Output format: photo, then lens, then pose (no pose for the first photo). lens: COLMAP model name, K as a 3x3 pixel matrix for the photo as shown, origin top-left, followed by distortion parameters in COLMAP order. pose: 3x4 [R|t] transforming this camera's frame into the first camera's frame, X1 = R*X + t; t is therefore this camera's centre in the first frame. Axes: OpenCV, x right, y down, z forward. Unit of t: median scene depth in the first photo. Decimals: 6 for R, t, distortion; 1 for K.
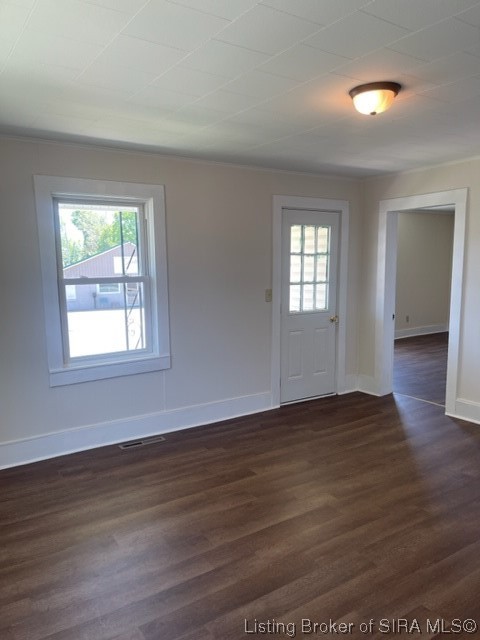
lens RADIAL K [[485.5, 0, 241.4], [0, 485.5, 321.1], [0, 0, 1]] dist [0.052976, -0.025918]
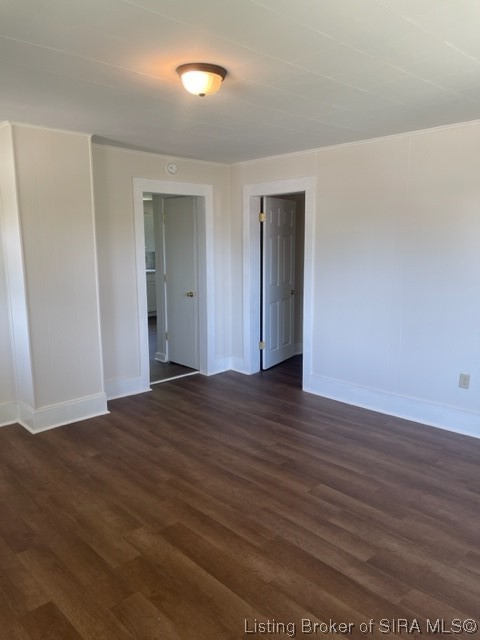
lens RADIAL K [[485.5, 0, 241.9], [0, 485.5, 320.3], [0, 0, 1]] dist [0.052976, -0.025918]
pose [[-0.170548, -0.131723, 0.976505, -0.740022], [0.130199, 0.979322, 0.154843, -0.107886], [-0.976710, 0.153548, -0.149871, 1.111612]]
